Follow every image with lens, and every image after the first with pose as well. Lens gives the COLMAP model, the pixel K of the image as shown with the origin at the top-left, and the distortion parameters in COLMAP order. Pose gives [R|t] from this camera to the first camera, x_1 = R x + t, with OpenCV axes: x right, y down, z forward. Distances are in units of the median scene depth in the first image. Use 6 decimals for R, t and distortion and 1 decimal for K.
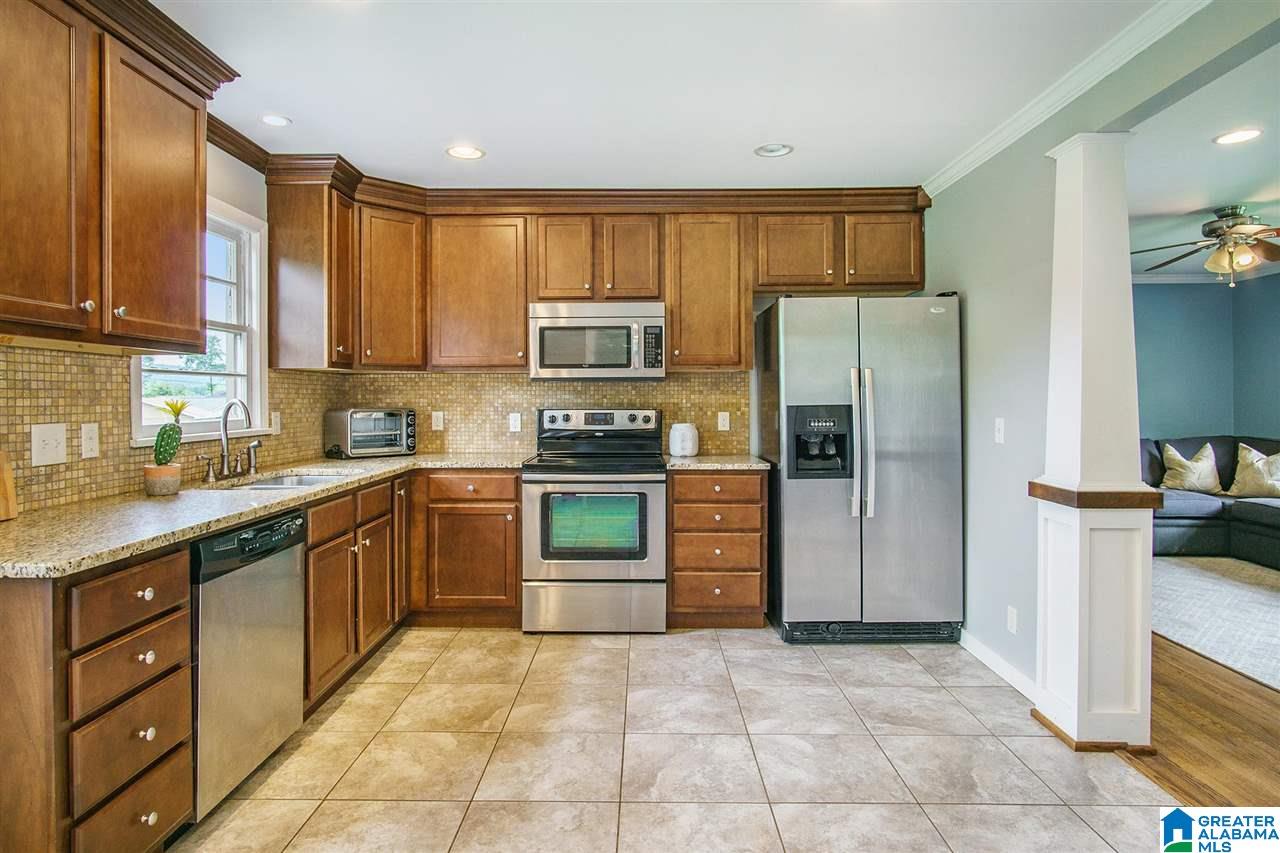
lens RADIAL K [[683.9, 0, 722.8], [0, 683.9, 405.5], [0, 0, 1]] dist [0.019015, -0.000385]
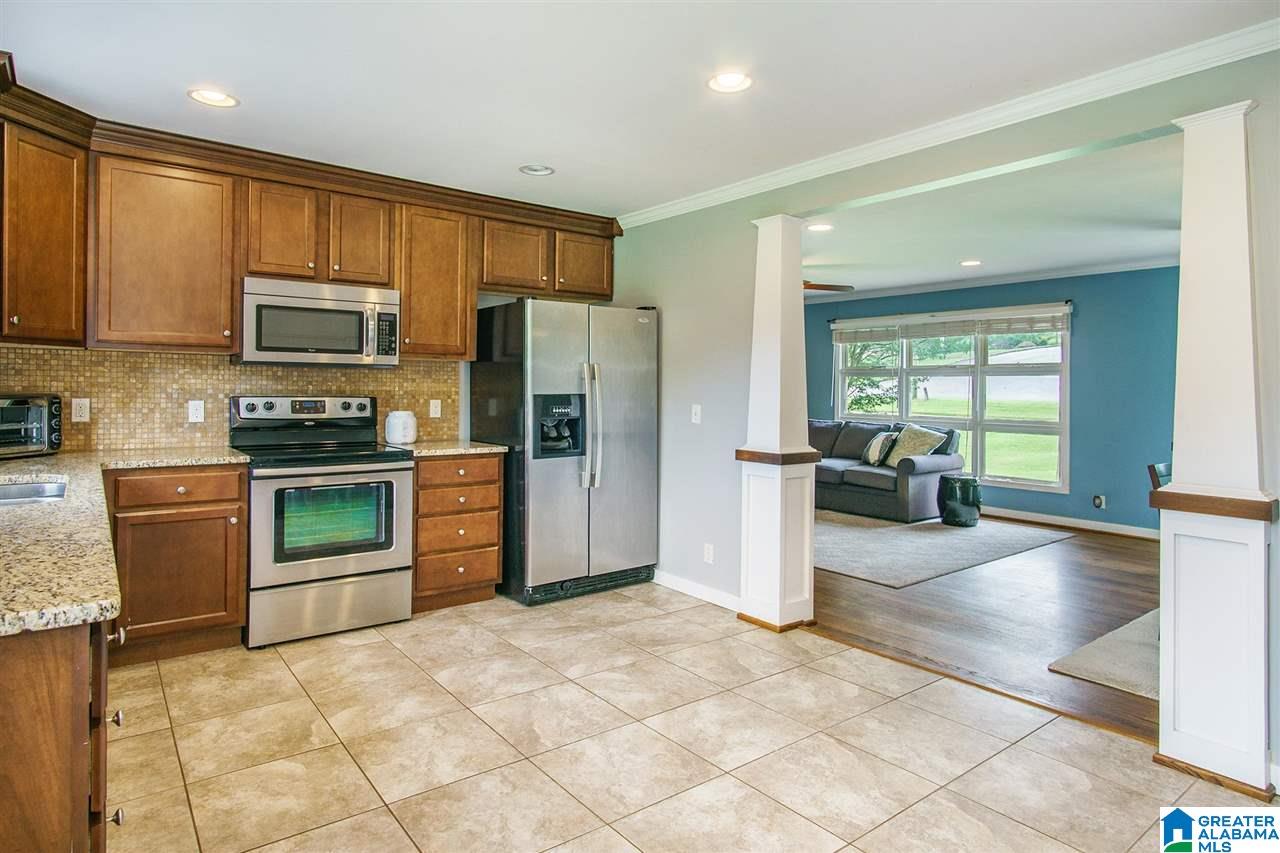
lens RADIAL K [[632.7, 0, 638.4], [0, 632.7, 384.9], [0, 0, 1]] dist [0.015130, -0.000026]
pose [[0.826136, 0.015673, 0.563253, -0.336668], [-0.008732, 0.999849, -0.015015, -0.001365], [-0.563403, 0.007486, 0.826148, 0.035893]]
